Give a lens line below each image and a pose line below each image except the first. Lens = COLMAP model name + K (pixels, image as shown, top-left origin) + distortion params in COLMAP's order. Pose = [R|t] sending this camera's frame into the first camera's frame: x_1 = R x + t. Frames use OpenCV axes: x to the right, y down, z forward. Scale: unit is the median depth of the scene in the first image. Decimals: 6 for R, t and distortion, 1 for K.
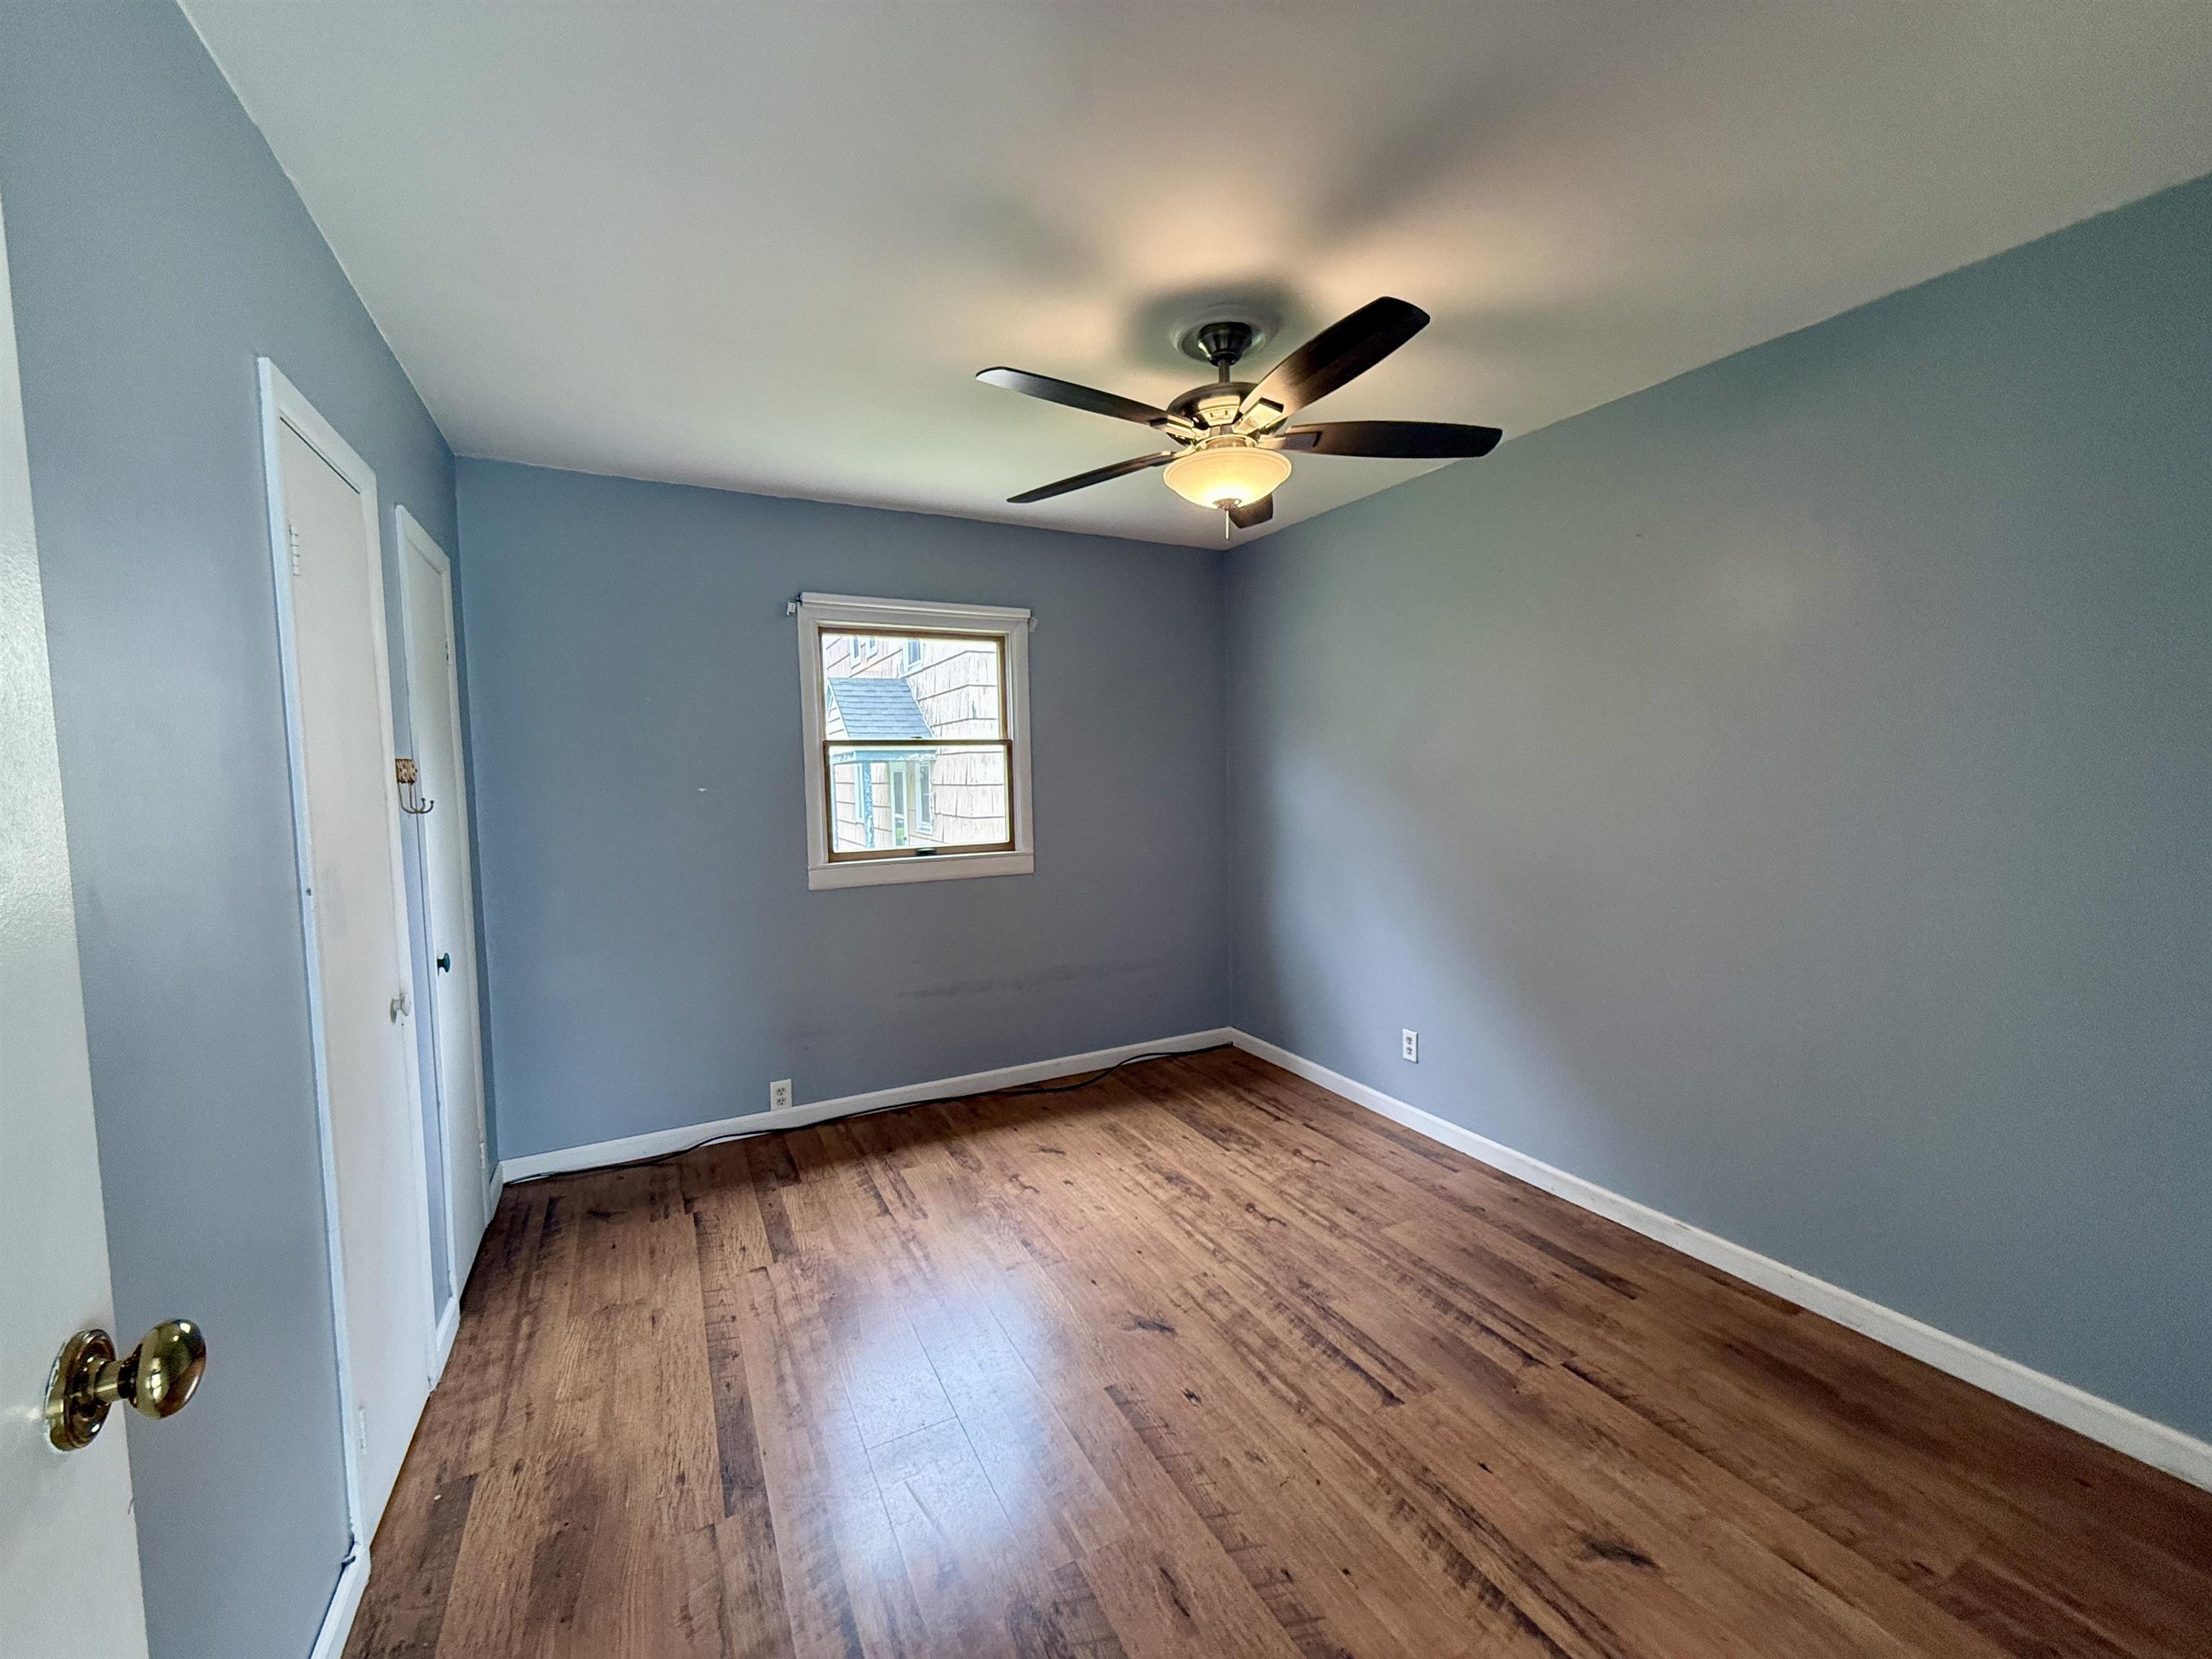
lens RADIAL K [[886.4, 0, 1111.6], [0, 886.4, 827.0], [0, 0, 1]] dist [-0.002164, 0.000083]
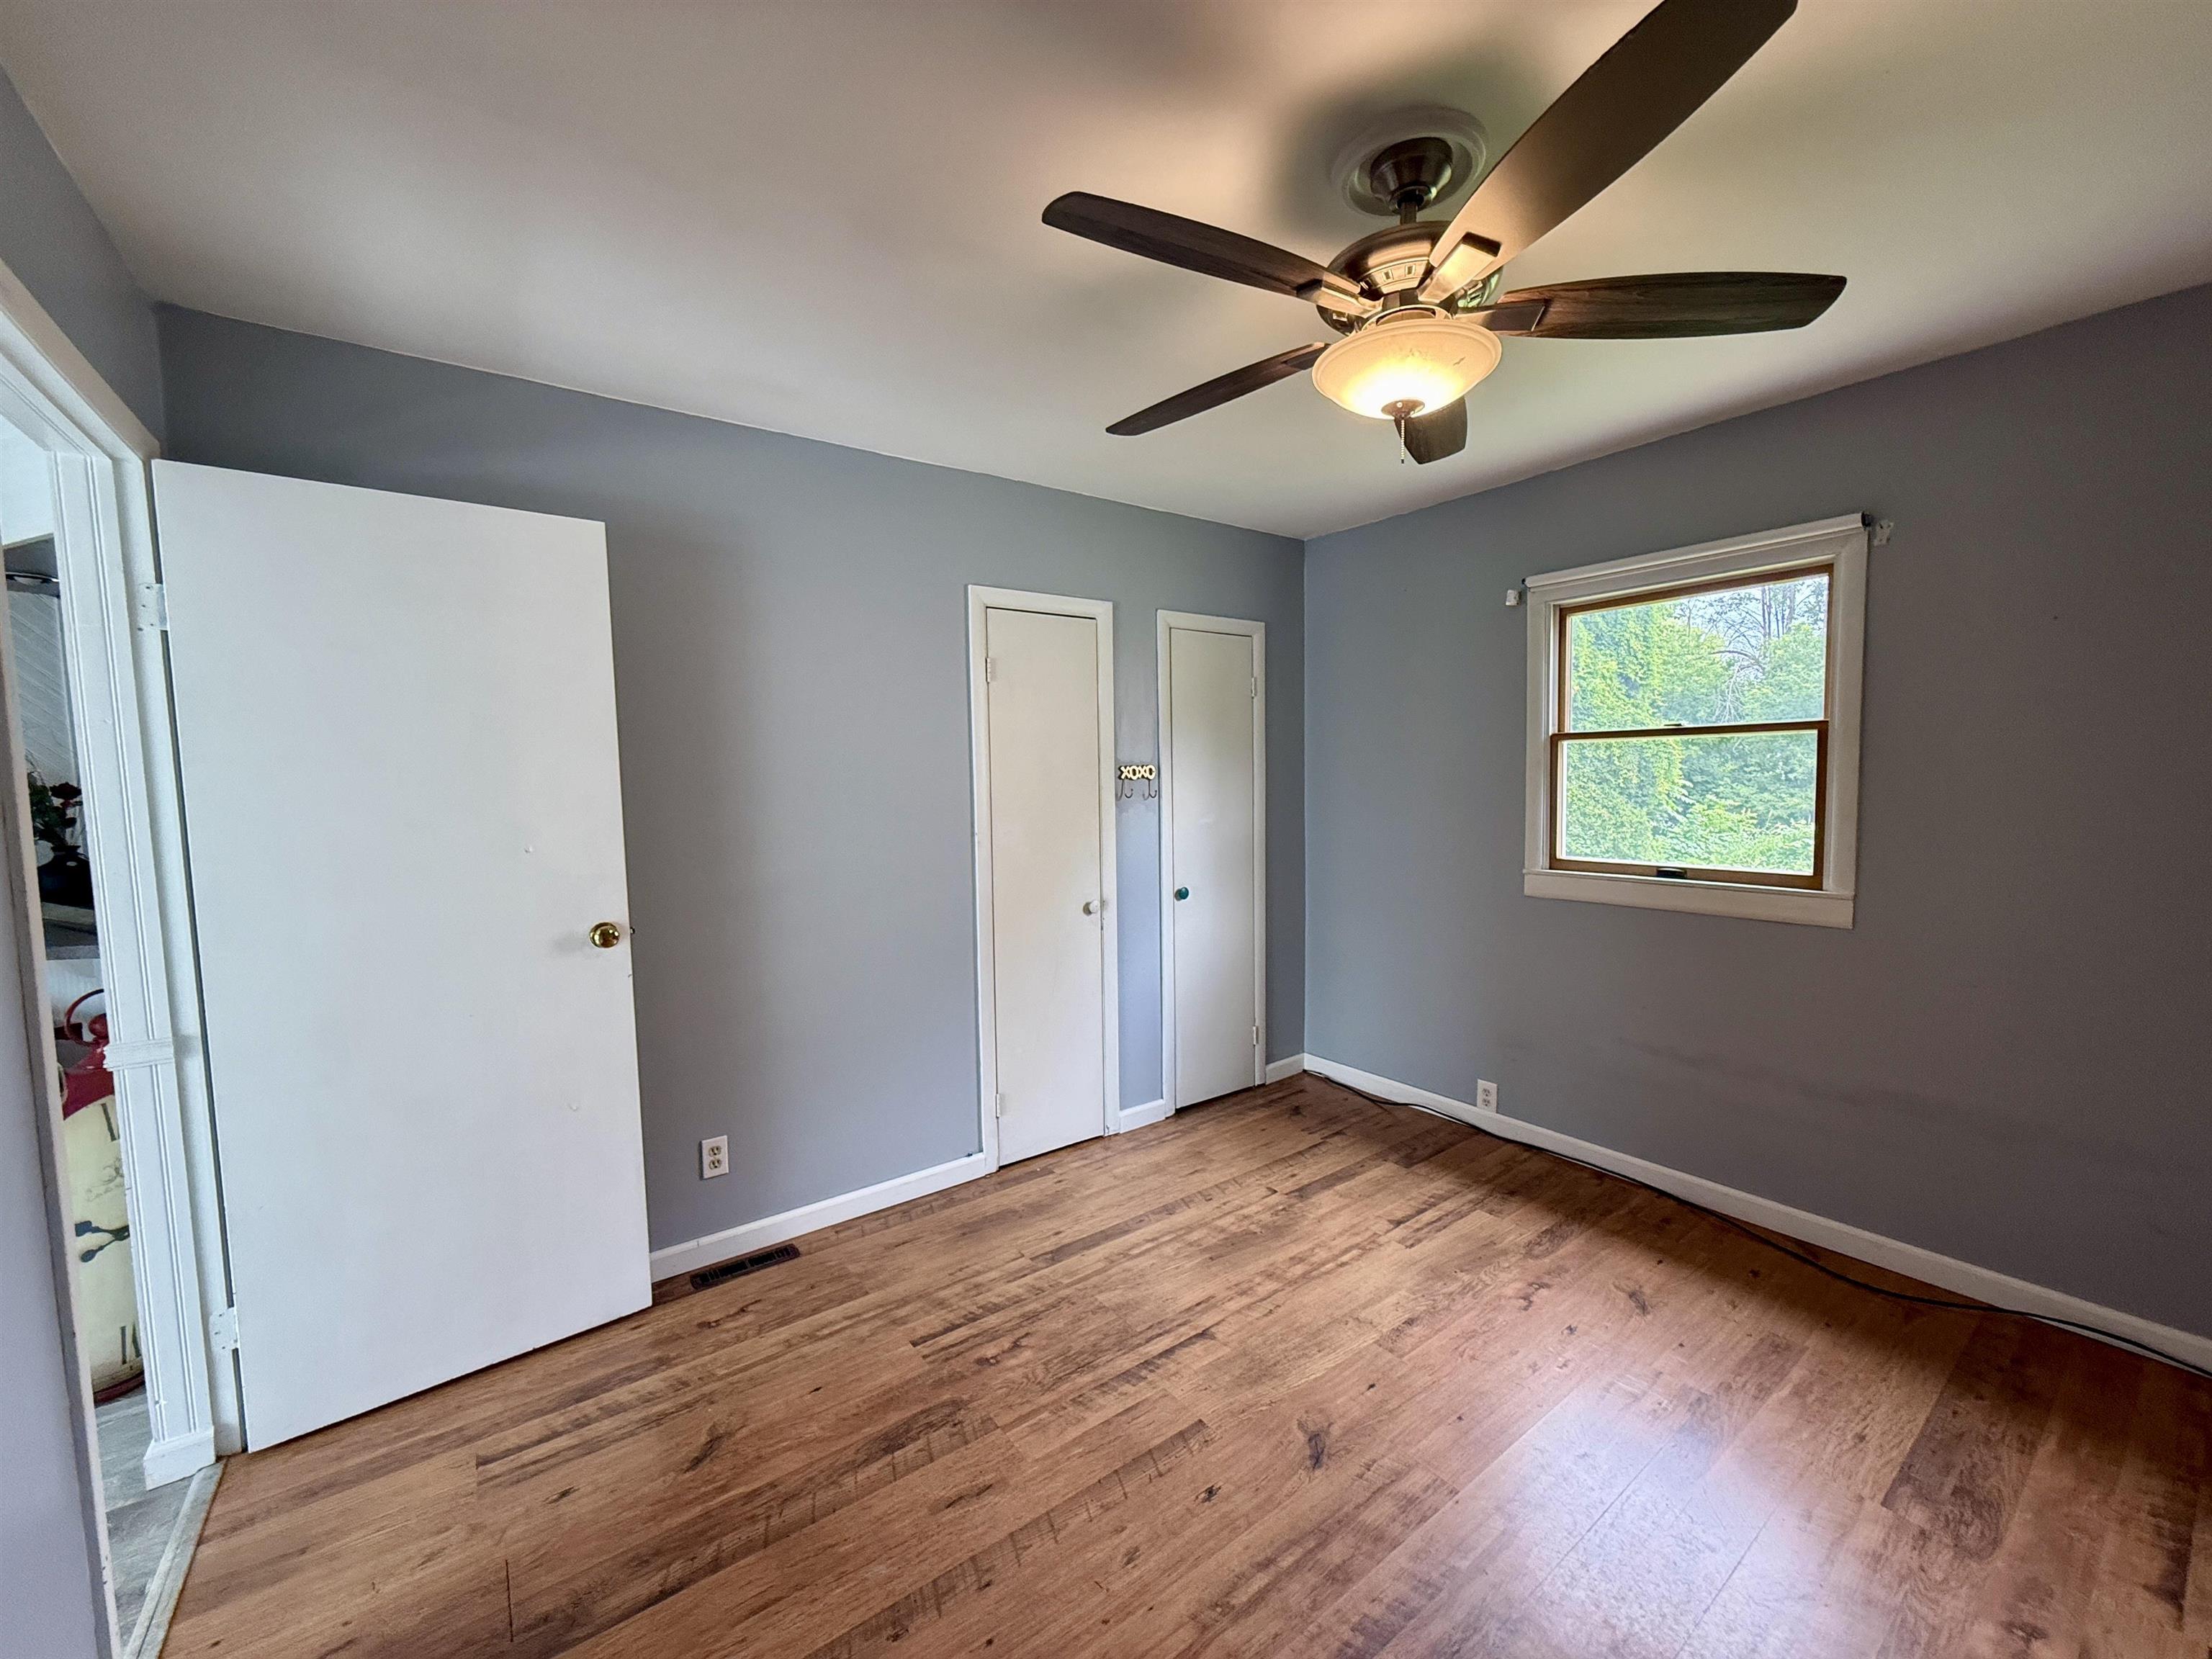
lens RADIAL K [[886.4, 0, 1111.6], [0, 886.4, 827.0], [0, 0, 1]] dist [-0.002164, 0.000083]
pose [[0.145558, 0.078138, -0.986259, 0.589600], [-0.048705, 0.996234, 0.071740, -0.053366], [0.988150, 0.037593, 0.148816, 0.488813]]
